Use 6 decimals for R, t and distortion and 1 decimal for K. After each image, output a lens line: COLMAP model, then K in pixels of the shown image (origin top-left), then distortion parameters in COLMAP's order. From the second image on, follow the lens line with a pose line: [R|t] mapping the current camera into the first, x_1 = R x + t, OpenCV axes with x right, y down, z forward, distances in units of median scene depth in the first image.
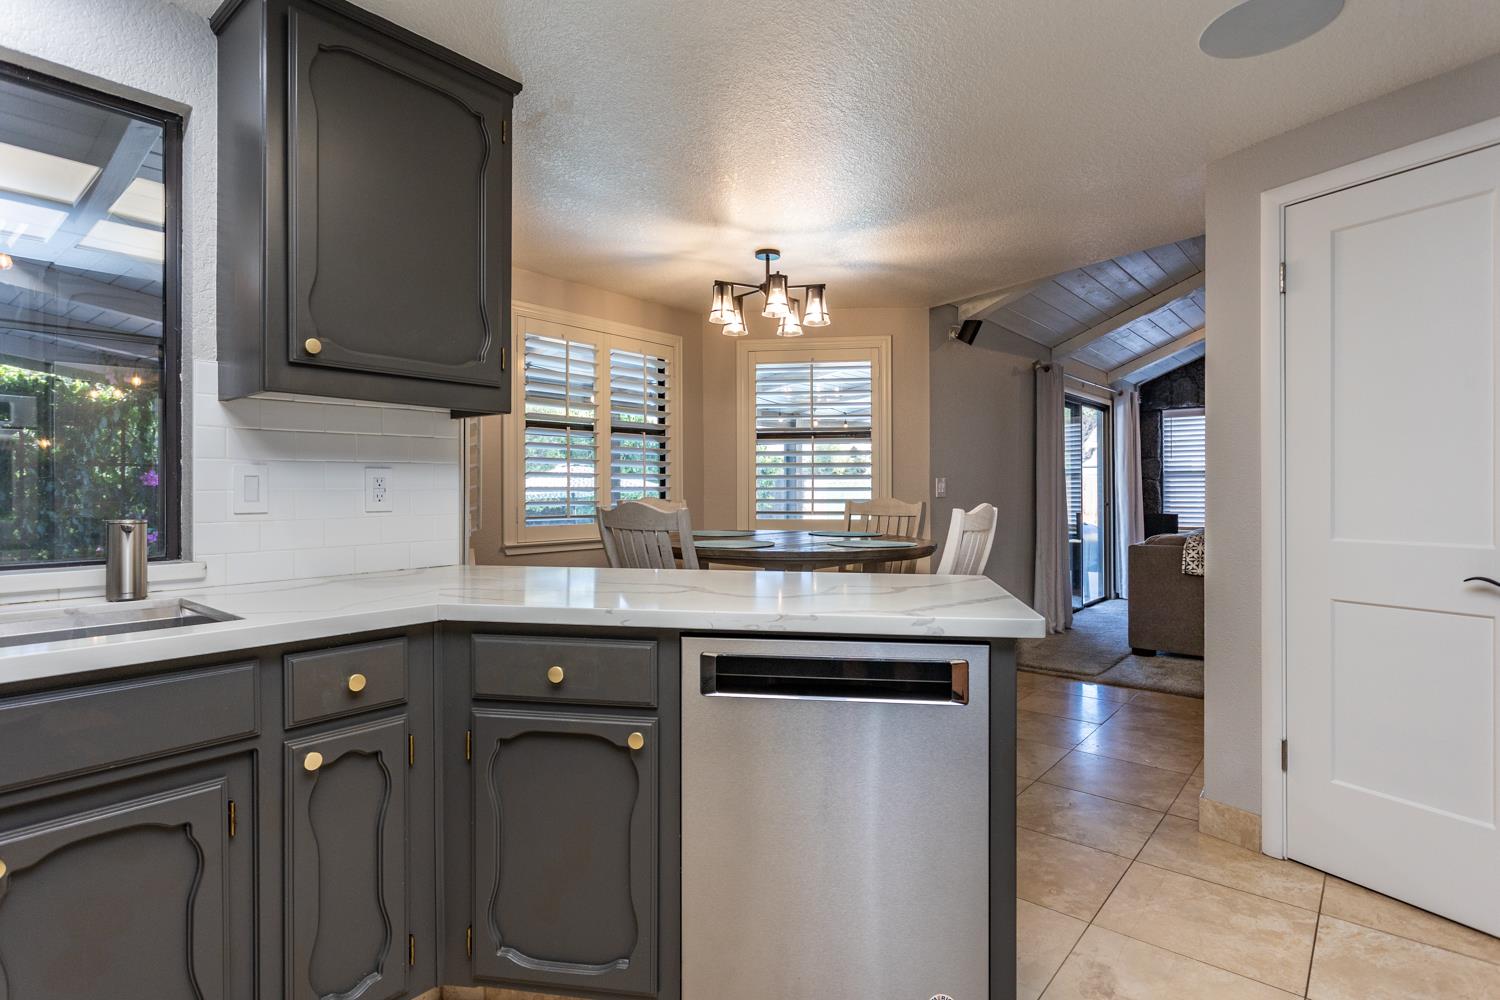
lens RADIAL K [[800.1, 0, 746.1], [0, 800.1, 486.5], [0, 0, 1]] dist [-0.004561, 0.002050]
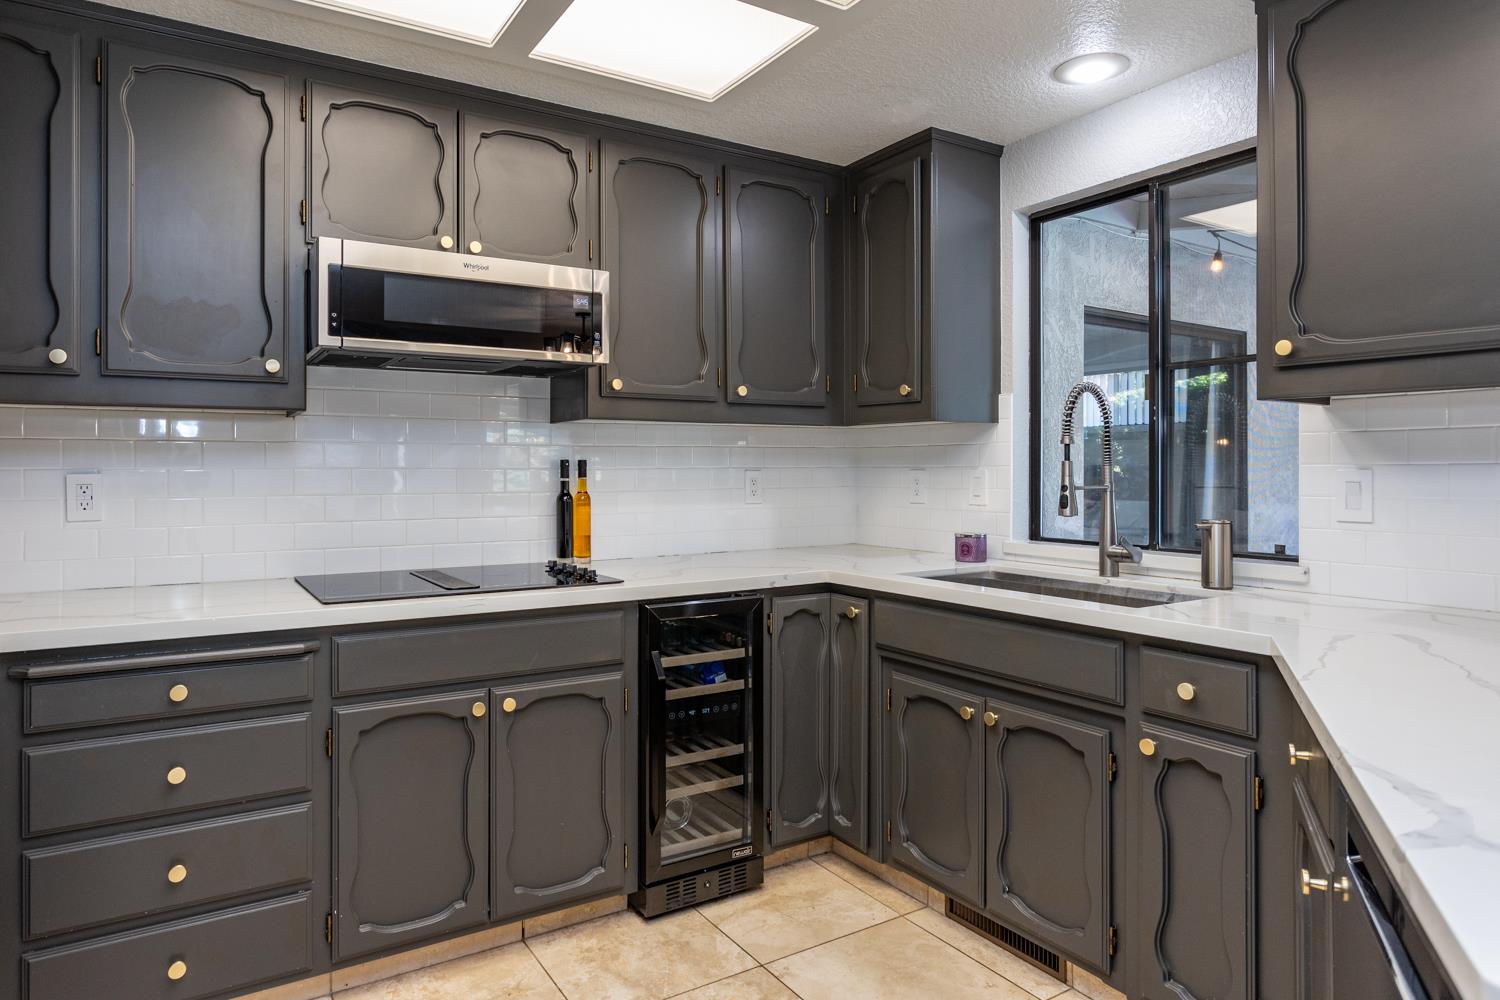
lens RADIAL K [[880.5, 0, 692.0], [0, 880.5, 462.4], [0, 0, 1]] dist [0.001625, -0.001076]
pose [[-0.352105, -0.008186, -0.935925, 0.697538], [0.001725, 0.999954, -0.009395, -0.031179], [0.935959, -0.004922, -0.352075, 0.721236]]
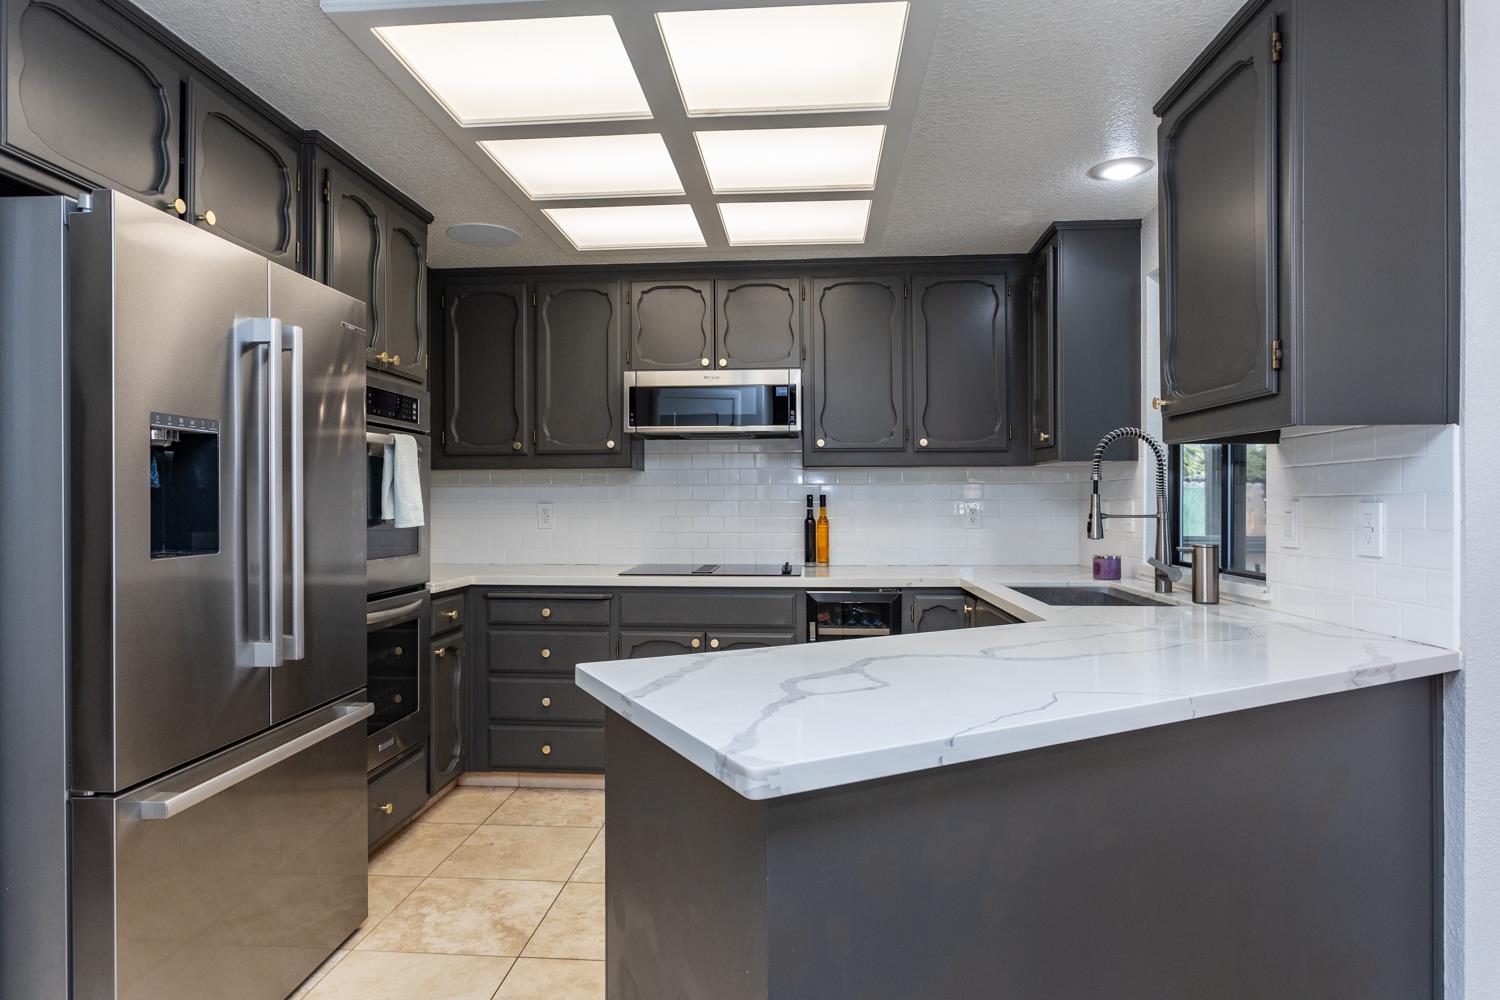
lens RADIAL K [[880.5, 0, 736.0], [0, 880.5, 495.0], [0, 0, 1]] dist [0.001625, -0.001076]
pose [[-0.827368, -0.003716, -0.561648, 0.740971], [0.001688, 0.999957, -0.009103, -0.029548], [0.561657, -0.008479, -0.827326, 1.791865]]
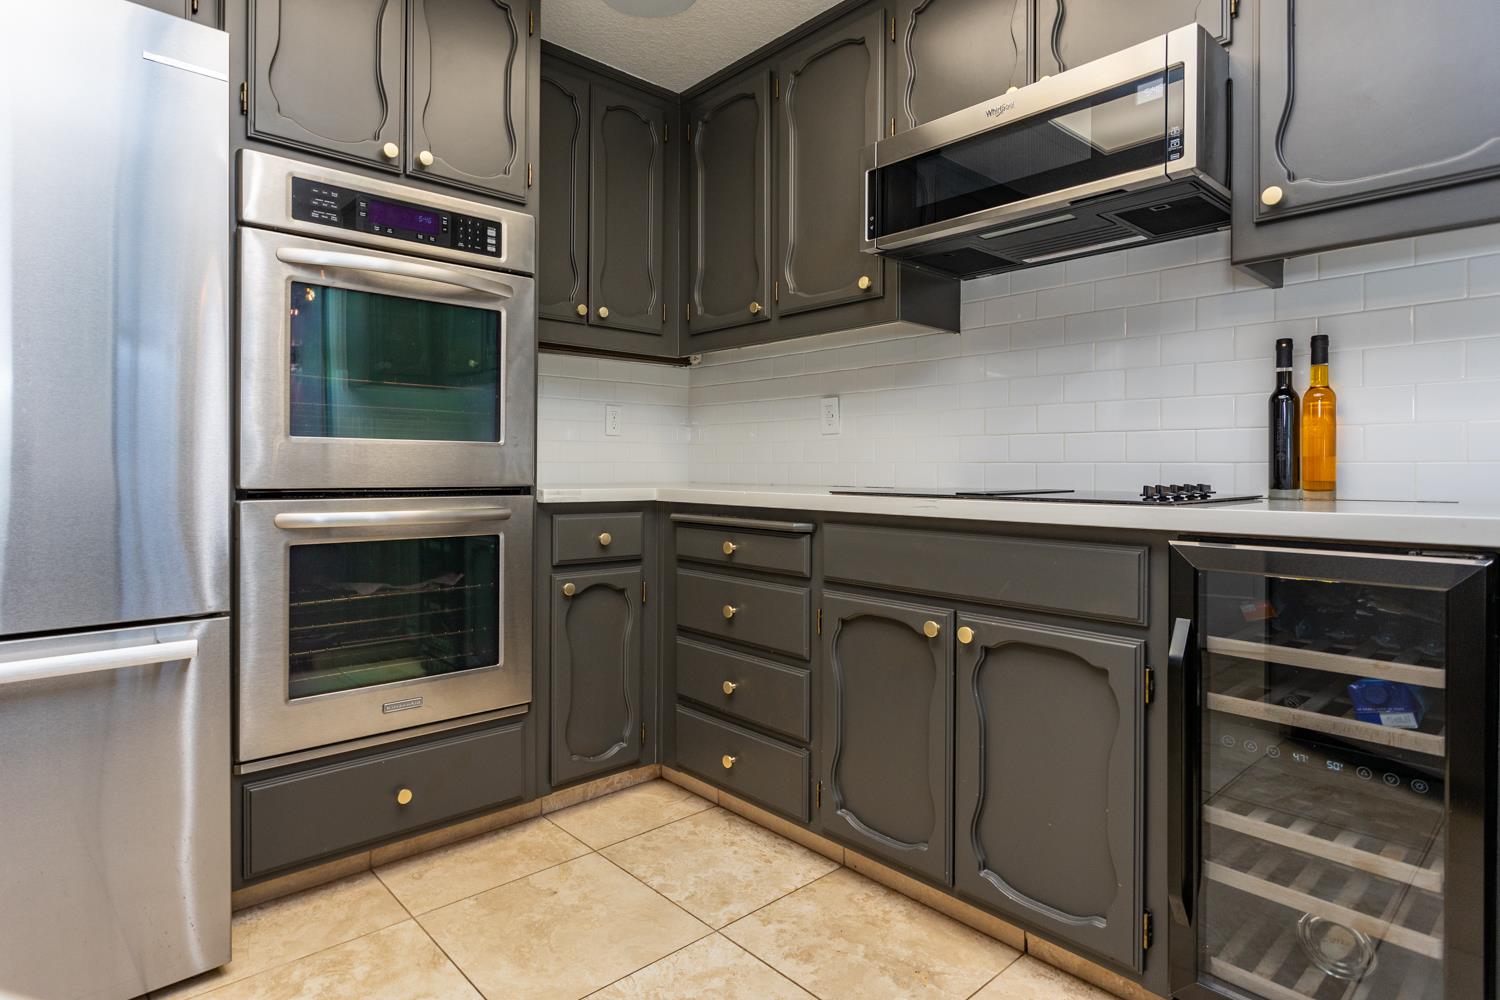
lens RADIAL K [[800.1, 0, 707.6], [0, 800.1, 470.2], [0, 0, 1]] dist [-0.004561, 0.002050]
pose [[-0.984903, -0.006270, 0.172992, -0.256586], [-0.006167, 0.999980, 0.001135, 0.113054], [-0.172996, 0.000051, -0.984923, 0.995898]]
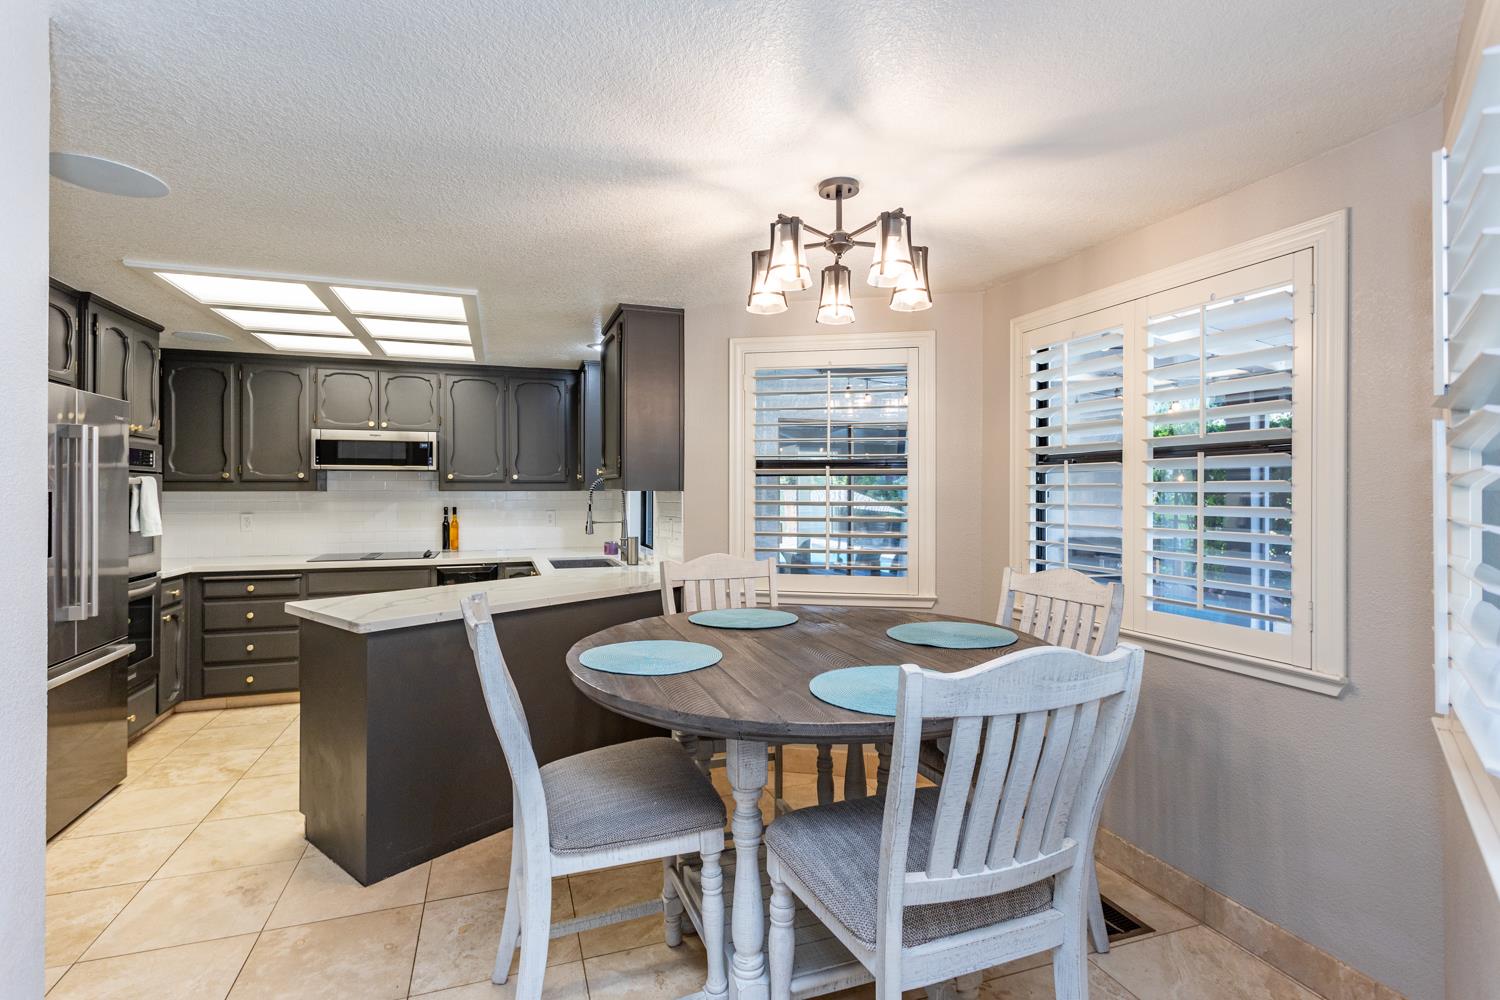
lens RADIAL K [[728.1, 0, 749.3], [0, 728.1, 483.9], [0, 0, 1]] dist [0.002467, 0.002551]
pose [[-0.530651, -0.009913, -0.847532, 1.217916], [0.002180, 0.999912, -0.013061, -0.108579], [0.847588, -0.008778, -0.530583, 2.729018]]
